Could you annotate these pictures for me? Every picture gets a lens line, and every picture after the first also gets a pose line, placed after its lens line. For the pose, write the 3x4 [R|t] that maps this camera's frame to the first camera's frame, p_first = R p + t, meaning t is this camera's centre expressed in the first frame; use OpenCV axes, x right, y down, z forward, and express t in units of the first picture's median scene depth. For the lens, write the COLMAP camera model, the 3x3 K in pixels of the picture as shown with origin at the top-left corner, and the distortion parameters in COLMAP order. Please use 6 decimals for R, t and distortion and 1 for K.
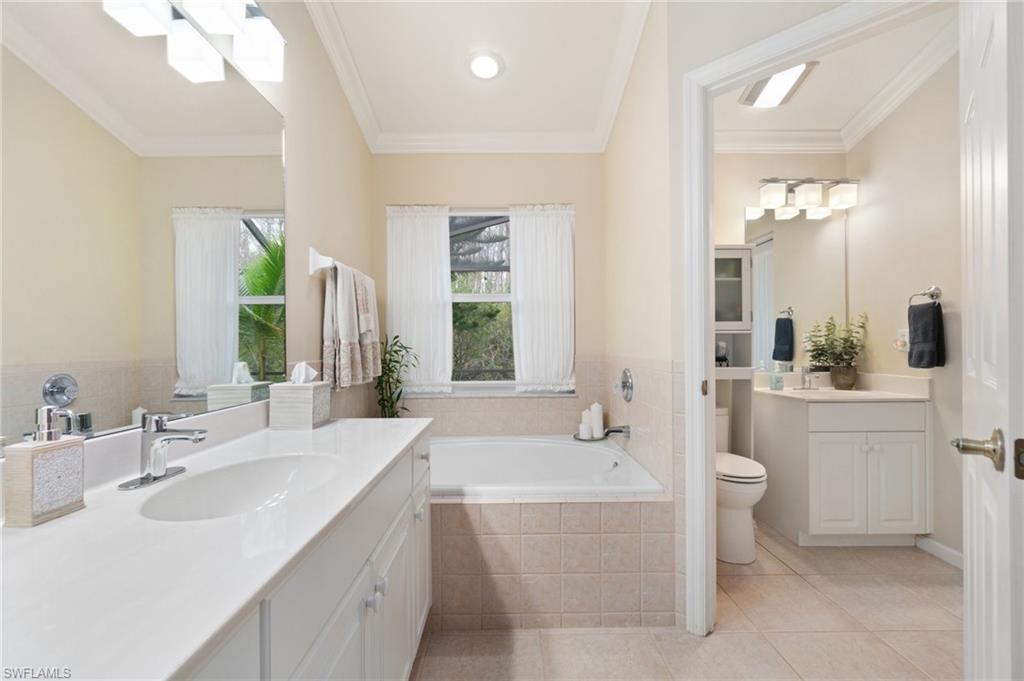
lens RADIAL K [[441.9, 0, 510.2], [0, 441.9, 346.9], [0, 0, 1]] dist [-0.008257, 0.003166]
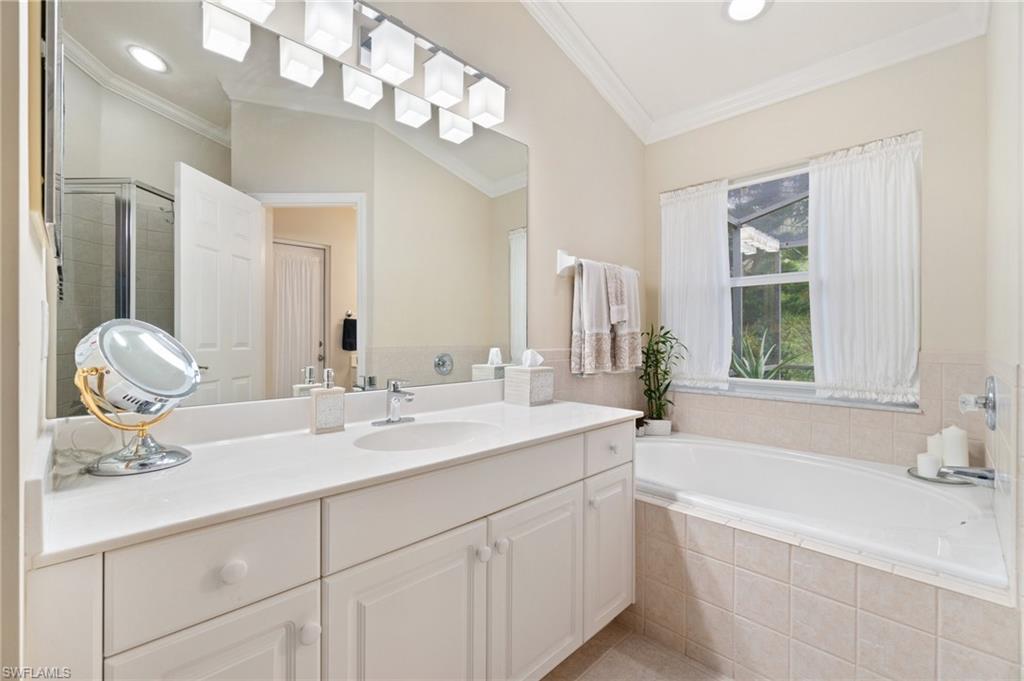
lens RADIAL K [[441.9, 0, 508.2], [0, 441.9, 337.8], [0, 0, 1]] dist [-0.008257, 0.003166]
pose [[0.698964, 0.009437, -0.715094, 0.257014], [-0.008422, 0.999952, 0.004964, -0.002002], [0.715107, 0.002553, 0.699011, 0.097749]]
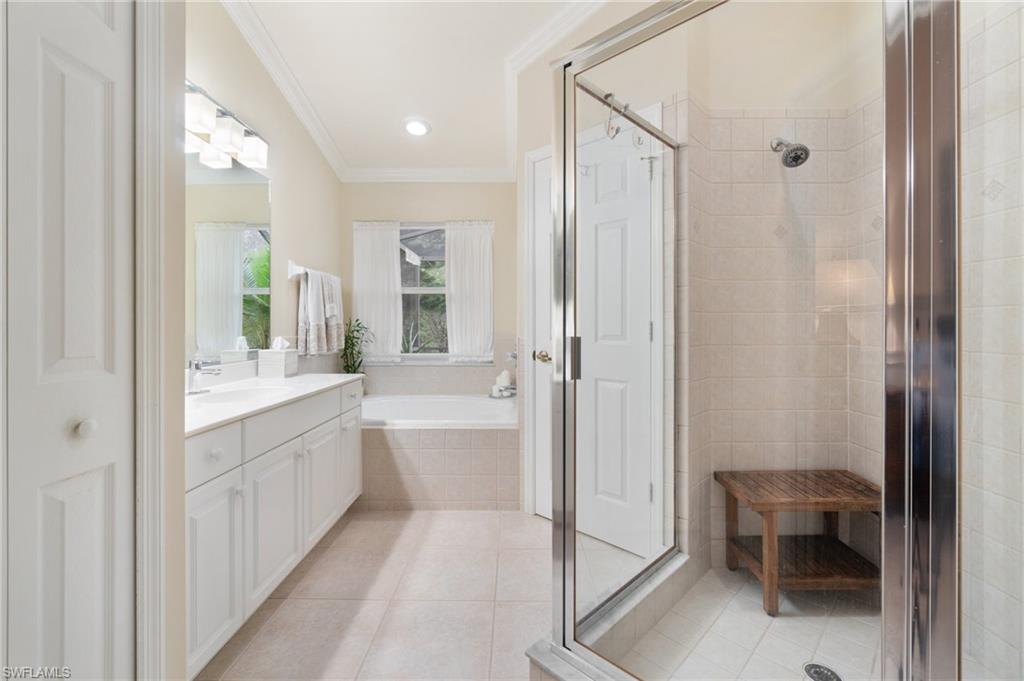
lens RADIAL K [[441.9, 0, 510.9], [0, 441.9, 326.2], [0, 0, 1]] dist [-0.008257, 0.003166]
pose [[0.999886, 0.007644, -0.013023, 0.295327], [-0.007675, 0.999968, -0.002332, -0.004811], [0.013005, 0.002432, 0.999912, -0.446489]]
